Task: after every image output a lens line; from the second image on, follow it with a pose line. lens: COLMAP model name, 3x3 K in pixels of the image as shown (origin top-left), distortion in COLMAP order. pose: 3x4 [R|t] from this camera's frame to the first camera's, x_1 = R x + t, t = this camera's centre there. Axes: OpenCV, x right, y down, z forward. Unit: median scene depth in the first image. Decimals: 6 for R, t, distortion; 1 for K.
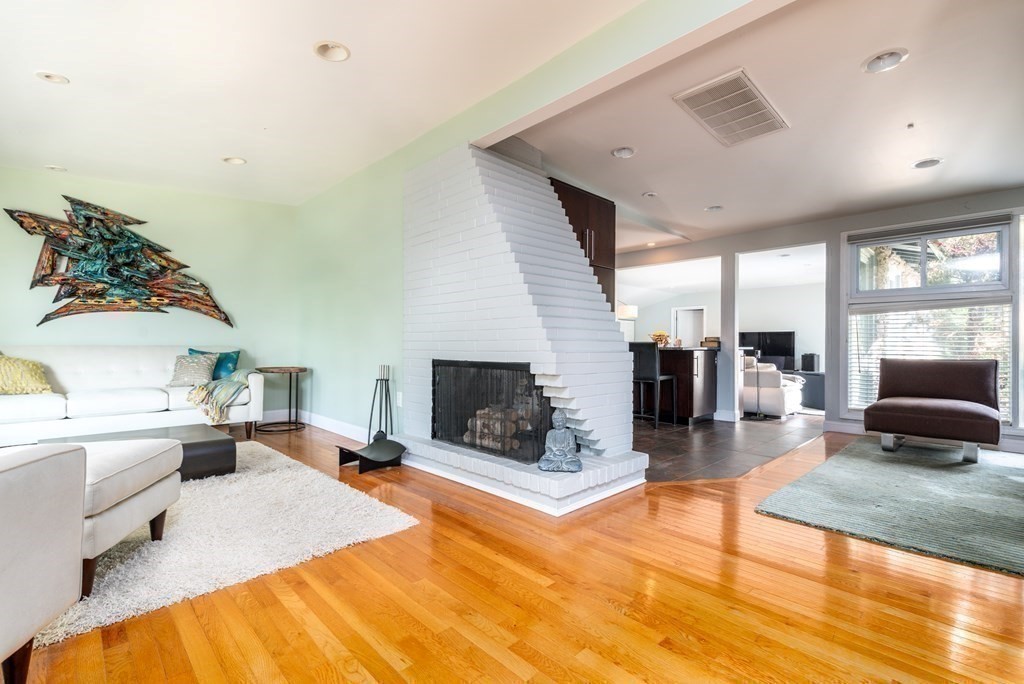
lens RADIAL K [[455.6, 0, 514.7], [0, 455.6, 342.4], [0, 0, 1]] dist [0.014770, 0.000120]
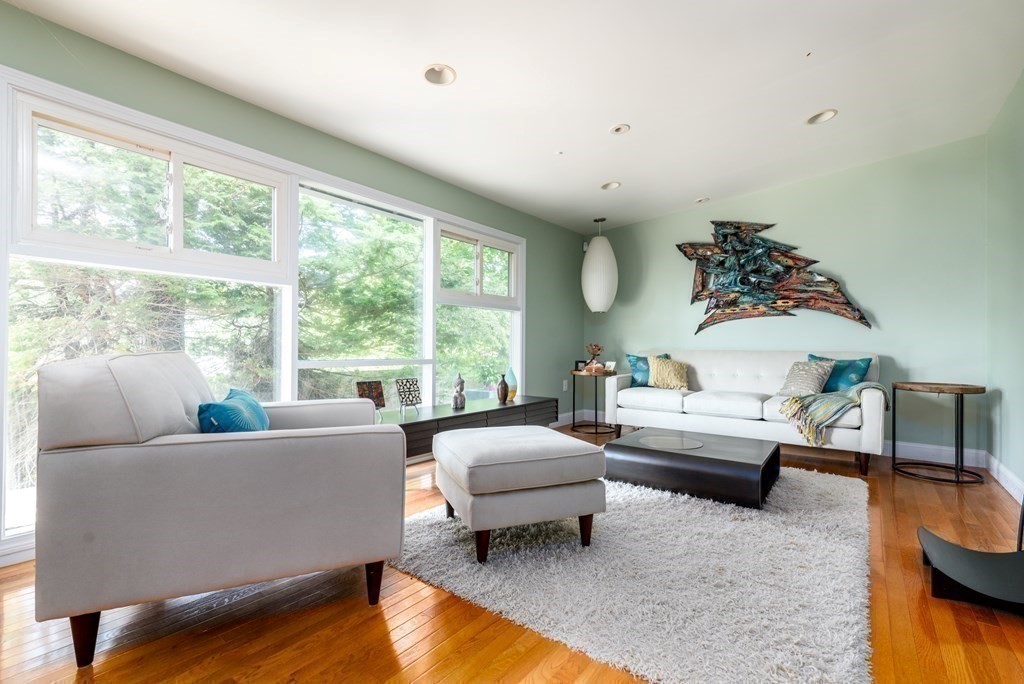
lens RADIAL K [[455.6, 0, 474.7], [0, 455.6, 345.9], [0, 0, 1]] dist [0.014770, 0.000120]
pose [[0.152435, -0.008188, -0.988280, 0.066062], [0.004778, 0.999960, -0.007548, 0.000869], [0.988302, -0.003571, 0.152468, 0.233544]]
